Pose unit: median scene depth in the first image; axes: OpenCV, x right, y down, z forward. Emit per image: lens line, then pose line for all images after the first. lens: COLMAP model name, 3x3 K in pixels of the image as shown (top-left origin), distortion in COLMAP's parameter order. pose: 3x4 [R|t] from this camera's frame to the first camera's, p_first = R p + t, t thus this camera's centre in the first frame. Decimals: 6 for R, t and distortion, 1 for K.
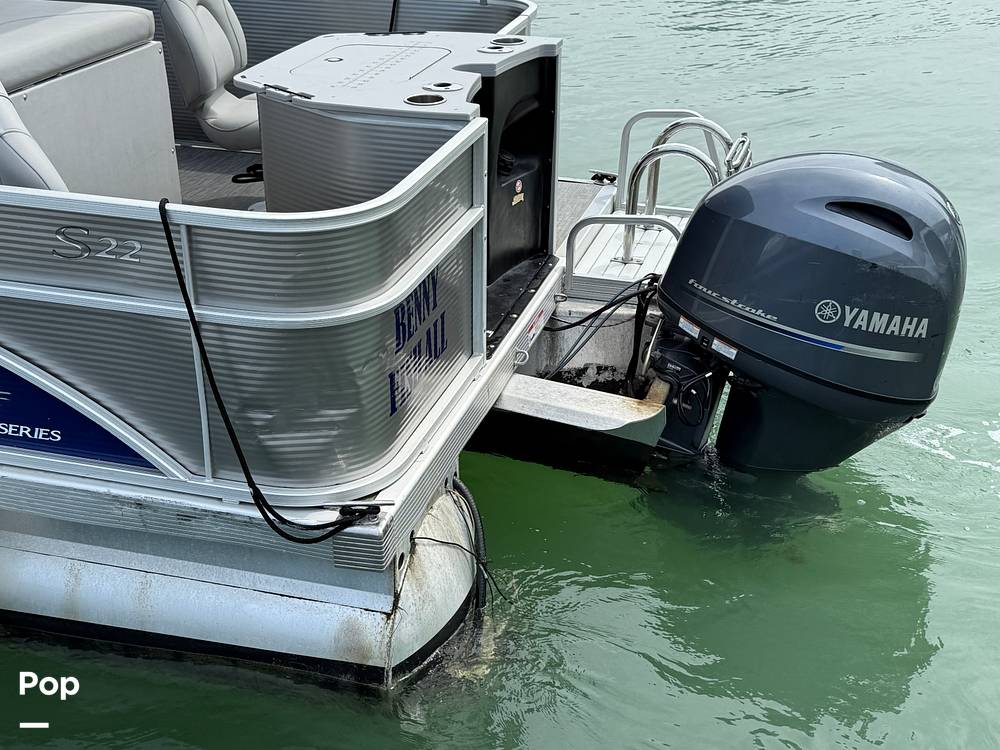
lens RADIAL K [[1289.9, 0, 500.0], [0, 1289.9, 375.0], [0, 0, 1]] dist [0.194575, -0.473134]
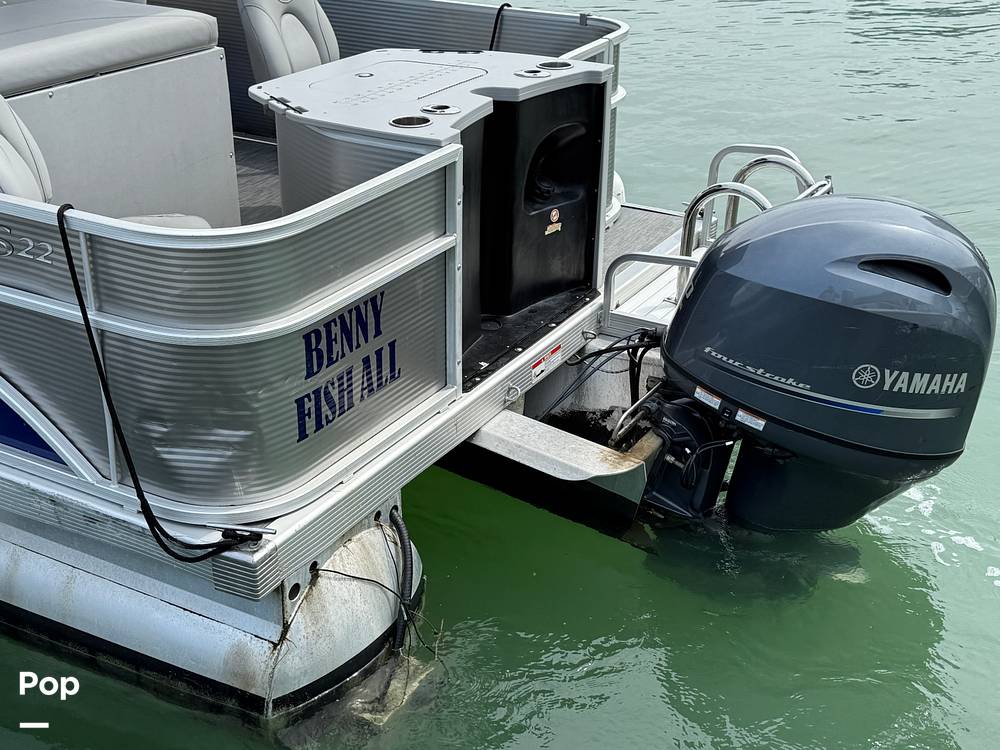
lens RADIAL K [[1289.9, 0, 500.0], [0, 1289.9, 375.0], [0, 0, 1]] dist [0.194575, -0.473134]
pose [[0.972007, 0.103719, -0.210818, 0.258449], [-0.105079, 0.994452, 0.004769, -0.038434], [0.210144, 0.017517, 0.977514, 0.072926]]
